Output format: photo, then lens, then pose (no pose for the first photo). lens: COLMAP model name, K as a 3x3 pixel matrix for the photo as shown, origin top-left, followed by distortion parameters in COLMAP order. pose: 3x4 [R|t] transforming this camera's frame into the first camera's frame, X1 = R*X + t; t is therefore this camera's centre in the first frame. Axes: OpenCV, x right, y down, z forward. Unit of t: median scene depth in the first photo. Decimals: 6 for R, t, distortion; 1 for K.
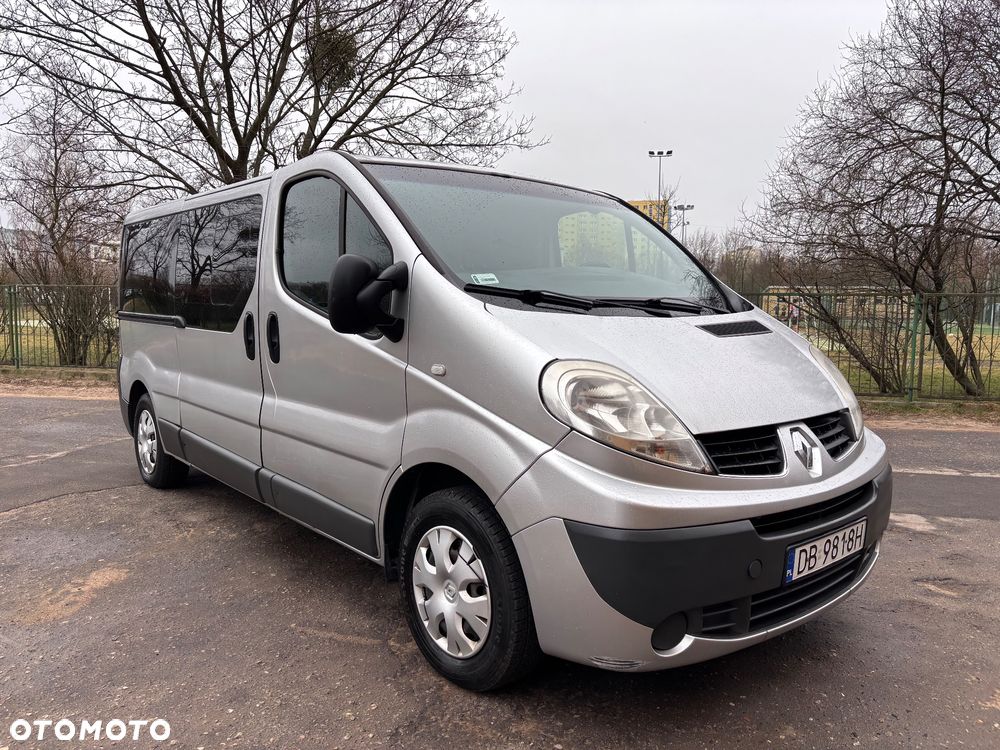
lens RADIAL K [[757.3, 0, 499.2], [0, 757.3, 384.3], [0, 0, 1]] dist [0.051762, -0.062834]
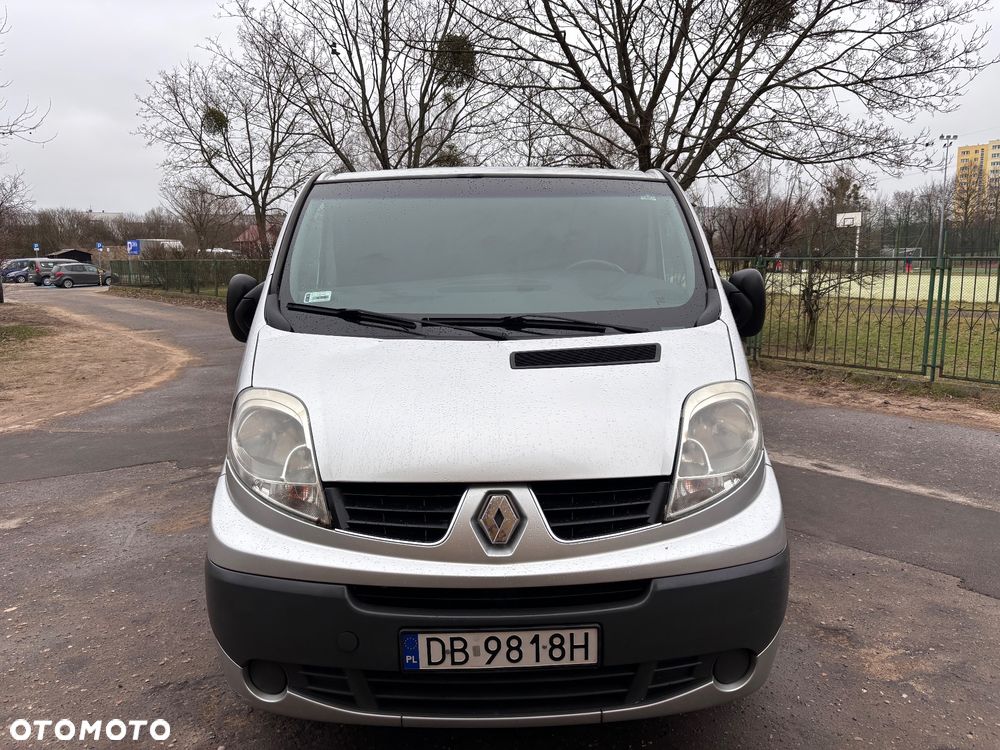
lens RADIAL K [[757.3, 0, 502.4], [0, 757.3, 369.7], [0, 0, 1]] dist [0.051762, -0.062834]
pose [[0.770861, 0.077717, -0.632245, 0.924822], [-0.050076, 0.996851, 0.061481, -0.127577], [0.635032, -0.015732, 0.772325, 0.389217]]
